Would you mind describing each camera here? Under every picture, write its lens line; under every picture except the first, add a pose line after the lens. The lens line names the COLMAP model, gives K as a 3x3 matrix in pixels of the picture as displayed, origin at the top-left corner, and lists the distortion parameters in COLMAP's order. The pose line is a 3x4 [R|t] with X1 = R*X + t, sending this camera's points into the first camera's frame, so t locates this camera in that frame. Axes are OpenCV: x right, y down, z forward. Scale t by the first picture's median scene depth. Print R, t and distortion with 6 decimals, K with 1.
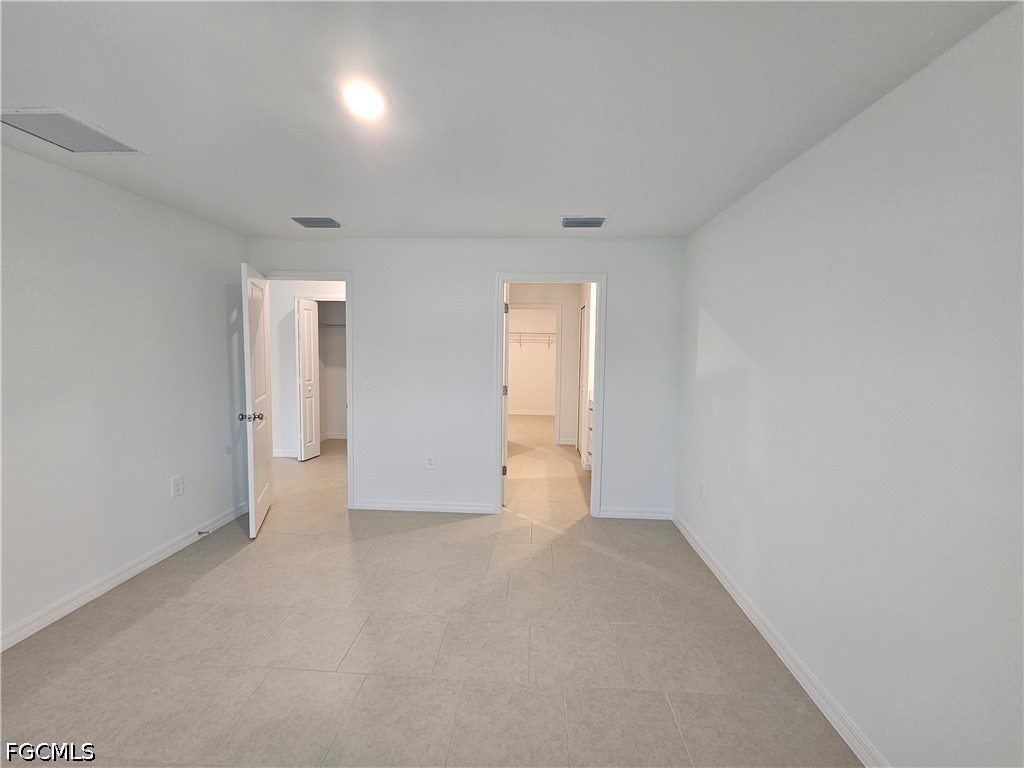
lens RADIAL K [[420.2, 0, 511.6], [0, 420.2, 381.7], [0, 0, 1]] dist [0.009607, -0.000403]
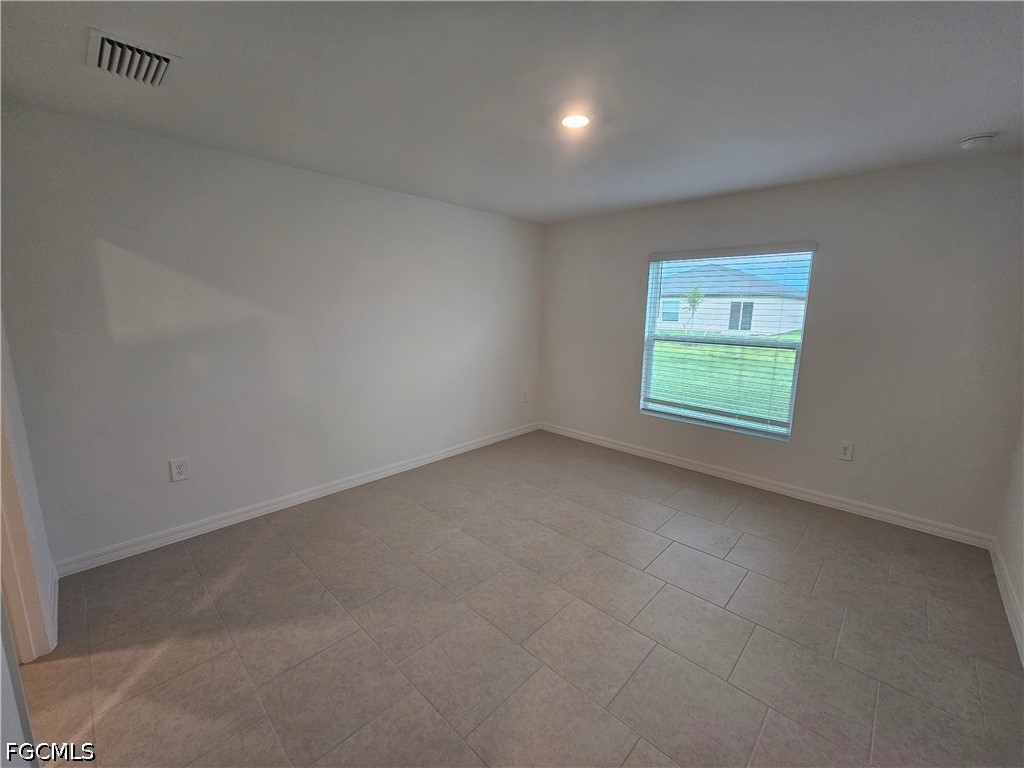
lens RADIAL K [[420.2, 0, 512.3], [0, 420.2, 379.0], [0, 0, 1]] dist [0.009607, -0.000403]
pose [[-0.757817, -0.136014, 0.638133, -0.545143], [0.036946, 0.967516, 0.250095, -0.100102], [-0.651420, 0.213103, -0.728175, 1.065266]]
